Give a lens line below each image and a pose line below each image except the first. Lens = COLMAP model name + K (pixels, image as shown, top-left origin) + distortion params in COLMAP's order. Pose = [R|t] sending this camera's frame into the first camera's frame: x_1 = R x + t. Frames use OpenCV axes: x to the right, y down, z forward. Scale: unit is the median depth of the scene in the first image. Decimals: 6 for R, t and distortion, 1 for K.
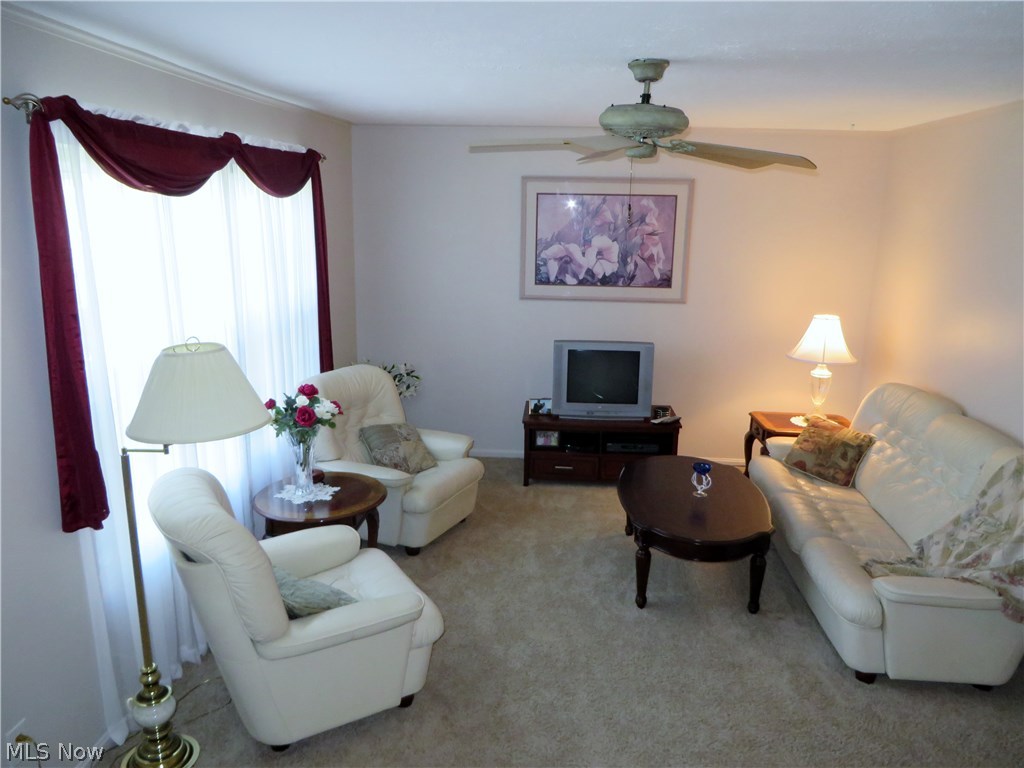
lens RADIAL K [[776.2, 0, 512.0], [0, 776.2, 384.0], [0, 0, 1]] dist [-0.003015, -0.004552]
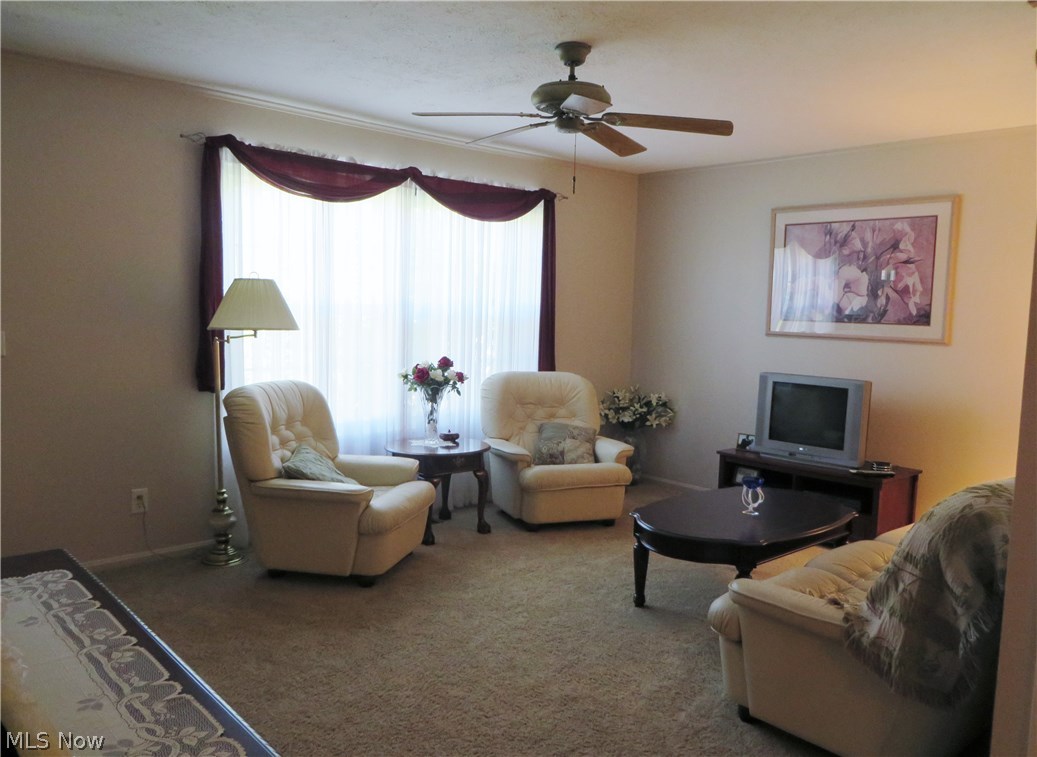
lens RADIAL K [[805.0, 0, 518.5], [0, 805.0, 378.5], [0, 0, 1]] dist [-0.000849, -0.003779]
pose [[0.719040, 0.066163, -0.691812, 0.502362], [-0.179796, 0.979277, -0.093217, 0.093374], [0.671308, 0.191412, 0.716035, 0.104349]]
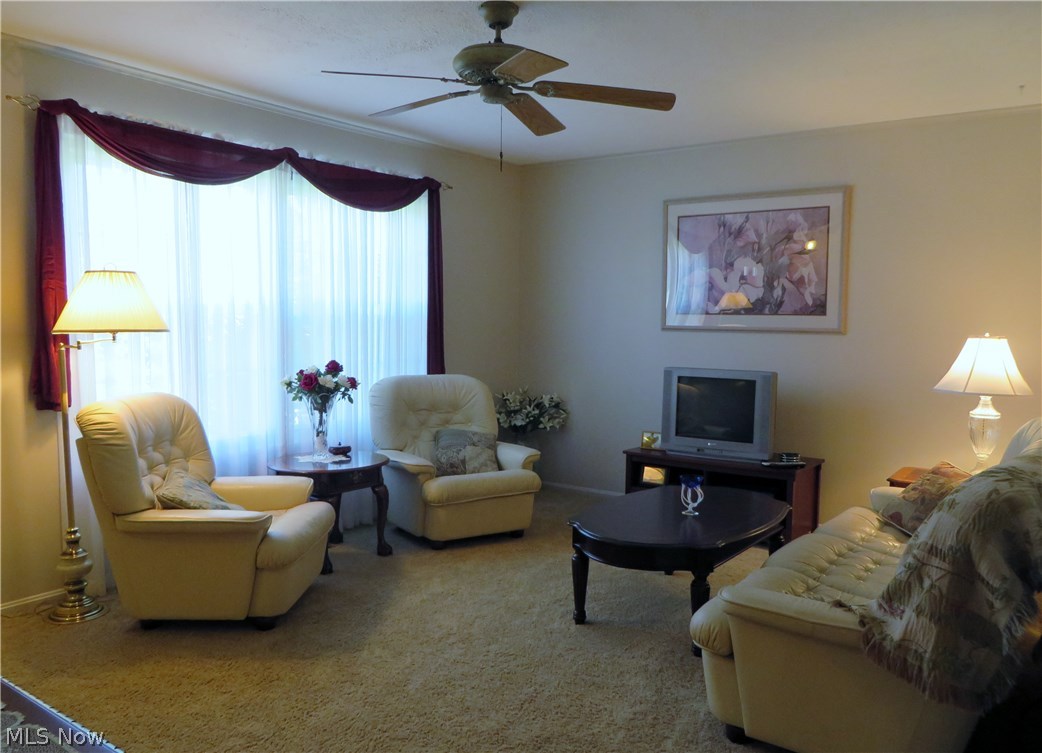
lens RADIAL K [[817.3, 0, 521.0], [0, 817.3, 376.5], [0, 0, 1]] dist [-0.001635, 0.001690]
pose [[0.845113, 0.031585, -0.533655, 0.411659], [-0.122191, 0.983240, -0.135312, 0.103352], [0.520437, 0.179561, 0.834808, 0.109677]]
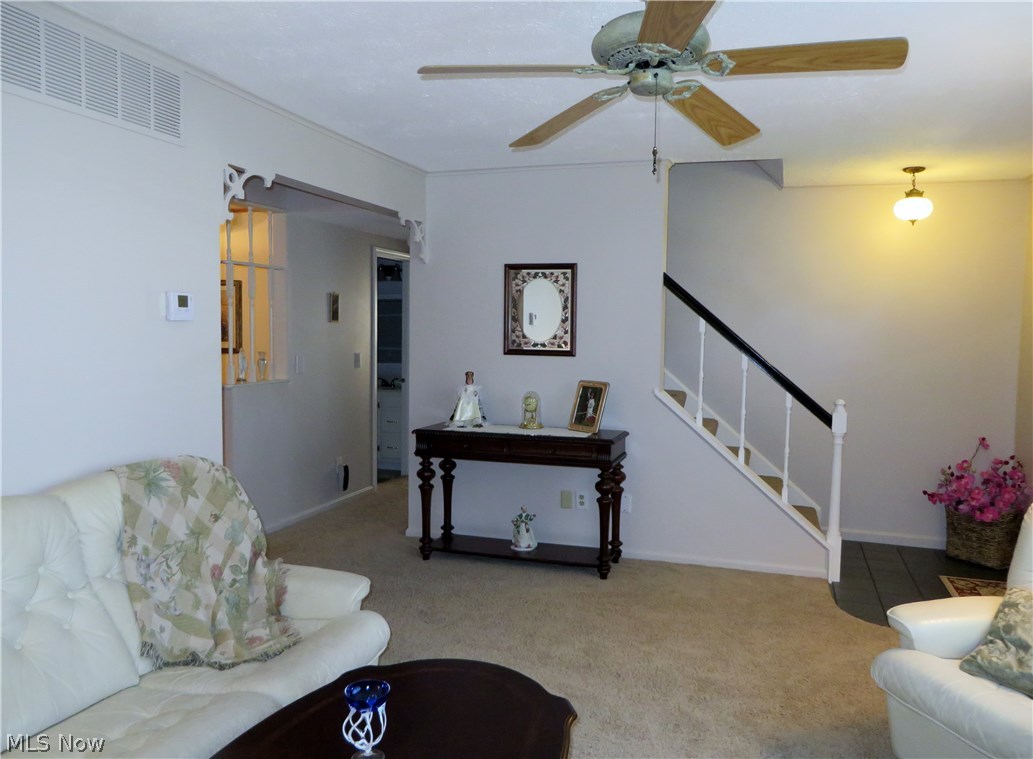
lens RADIAL K [[801.9, 0, 516.5], [0, 801.9, 379.5], [0, 0, 1]] dist [-0.000849, -0.003779]
pose [[-0.969704, -0.047530, 0.239614, 0.045908], [0.027208, 0.953771, 0.299301, -0.144765], [-0.242763, 0.296753, -0.923582, 1.000188]]
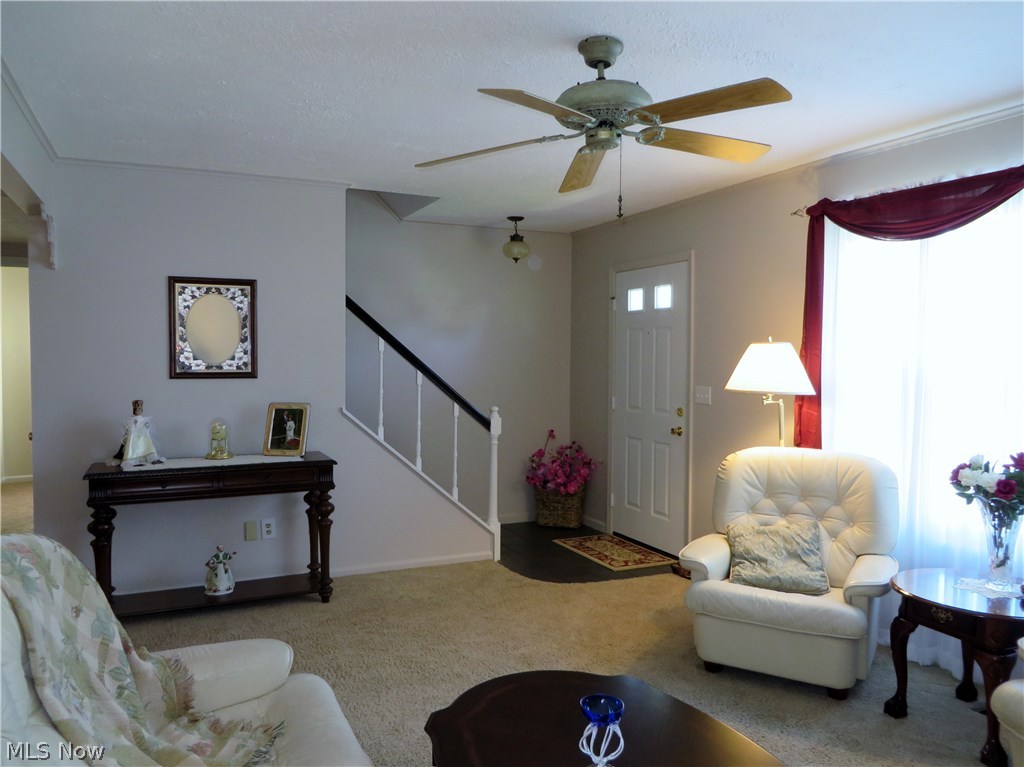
lens RADIAL K [[776.2, 0, 512.0], [0, 776.2, 383.5], [0, 0, 1]] dist [-0.003015, -0.004552]
pose [[-0.875396, -0.002475, -0.483401, 0.373702], [-0.135208, 0.961329, 0.239926, -0.126213], [0.464114, 0.275390, -0.841878, 0.964356]]
